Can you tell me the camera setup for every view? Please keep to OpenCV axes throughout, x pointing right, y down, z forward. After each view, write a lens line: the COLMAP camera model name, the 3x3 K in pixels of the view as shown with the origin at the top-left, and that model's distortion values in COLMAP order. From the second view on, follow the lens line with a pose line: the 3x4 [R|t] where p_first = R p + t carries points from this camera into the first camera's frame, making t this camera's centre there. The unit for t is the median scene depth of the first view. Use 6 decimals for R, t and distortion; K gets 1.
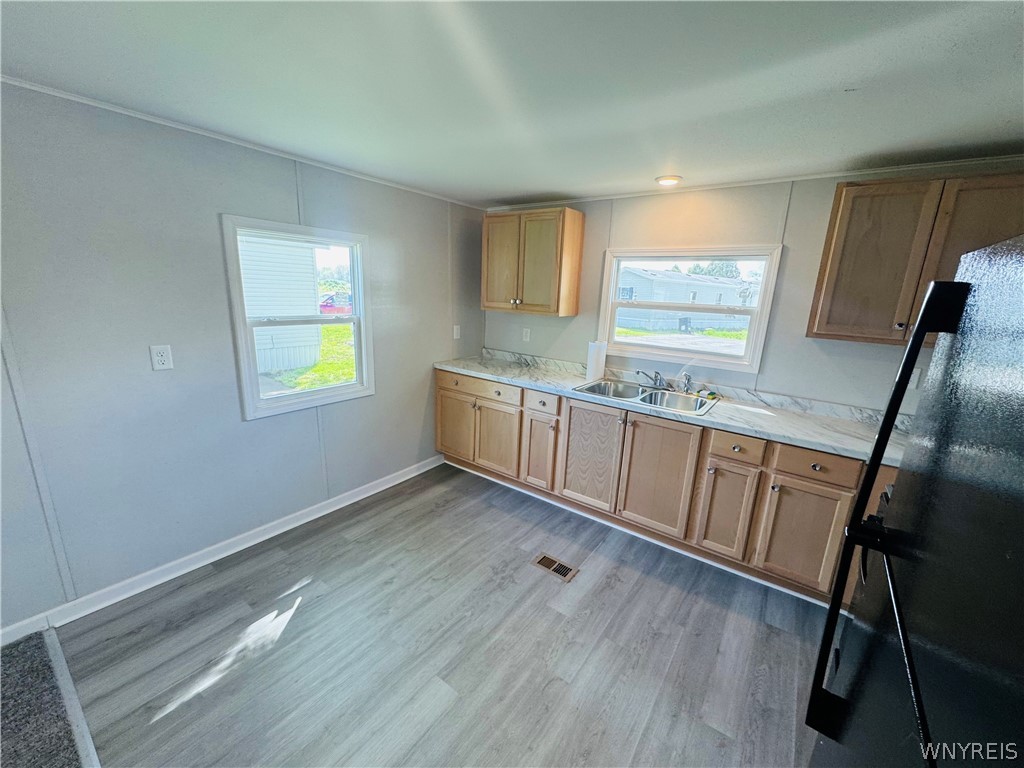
lens RADIAL K [[409.4, 0, 510.2], [0, 409.4, 385.4], [0, 0, 1]] dist [-0.001642, -0.000098]
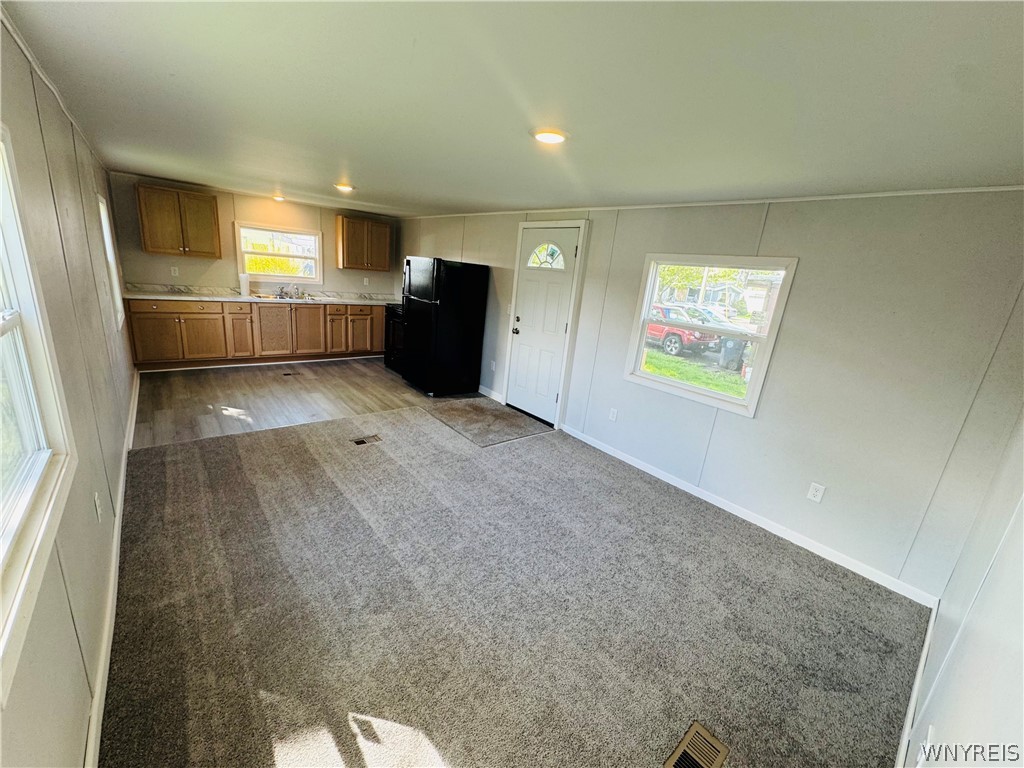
lens RADIAL K [[409.4, 0, 514.5], [0, 409.4, 384.9], [0, 0, 1]] dist [-0.001642, -0.000098]
pose [[0.234891, -0.280211, 0.930757, -1.622043], [0.139396, 0.957360, 0.253042, 0.089765], [-0.961975, 0.070307, 0.263935, -0.734954]]
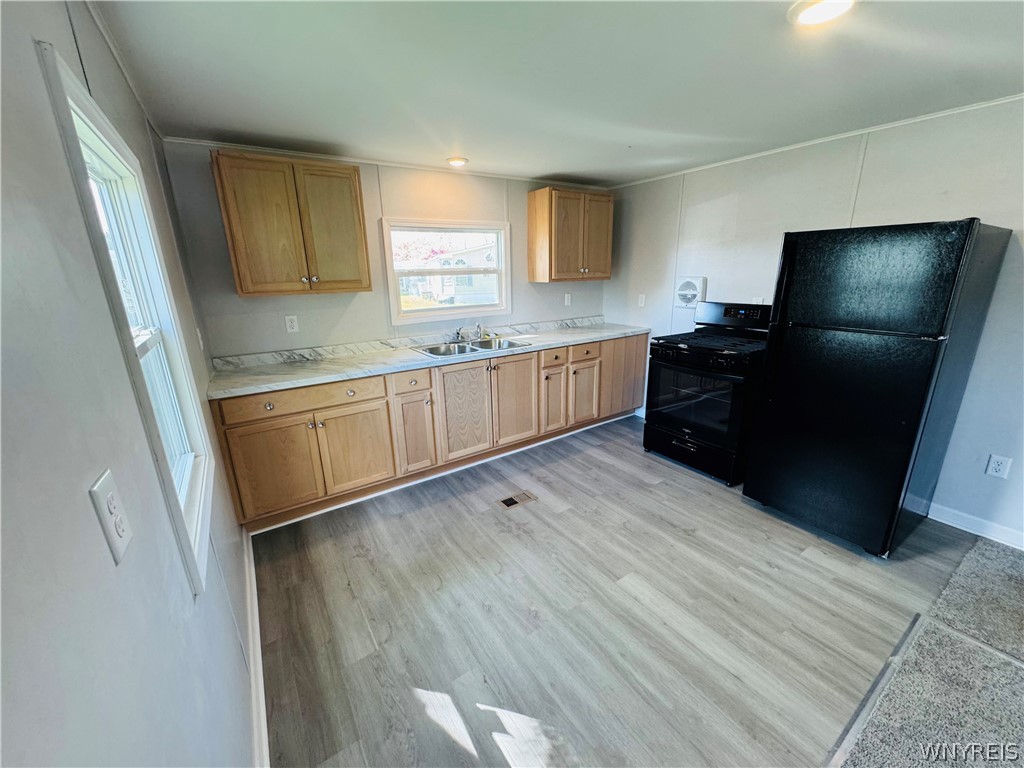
lens RADIAL K [[409.4, 0, 513.5], [0, 409.4, 384.8], [0, 0, 1]] dist [-0.001642, -0.000098]
pose [[0.334956, -0.304694, 0.891609, -0.773567], [0.255091, 0.940257, 0.225487, -0.117680], [-0.907046, 0.151914, 0.392669, 0.472716]]
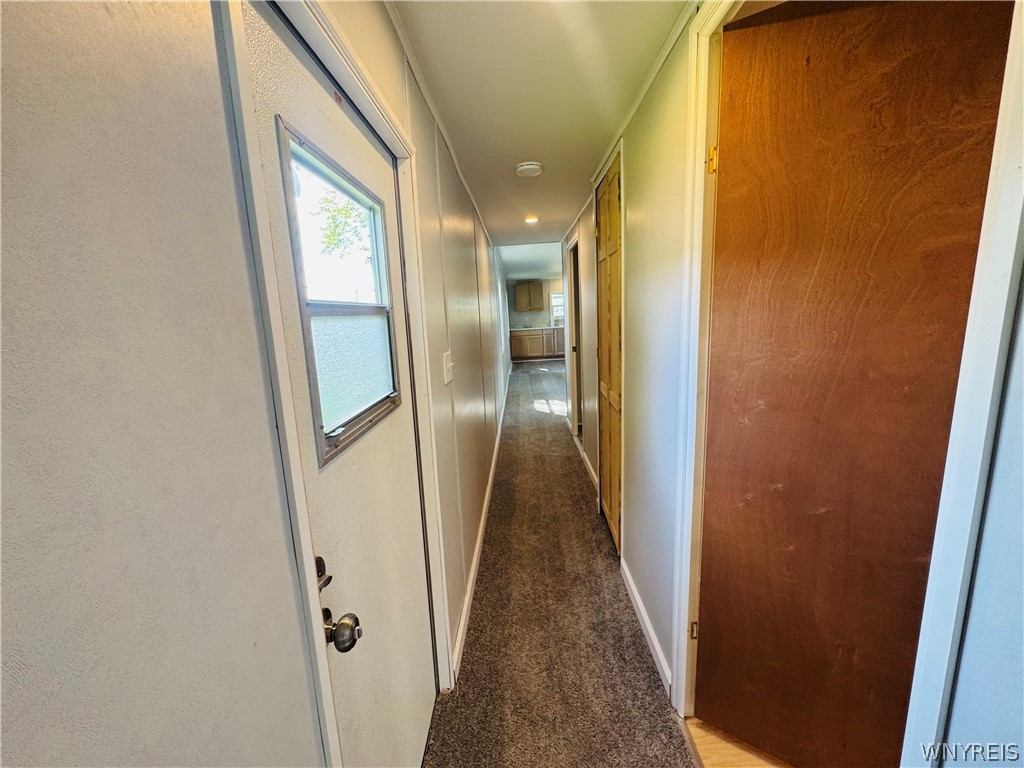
lens RADIAL K [[409.4, 0, 511.7], [0, 409.4, 384.7], [0, 0, 1]] dist [-0.001642, -0.000098]
pose [[0.809141, -0.187803, 0.556794, -2.797099], [0.224577, 0.974454, 0.002319, 0.503869], [-0.543006, 0.123166, 0.830647, -2.244544]]
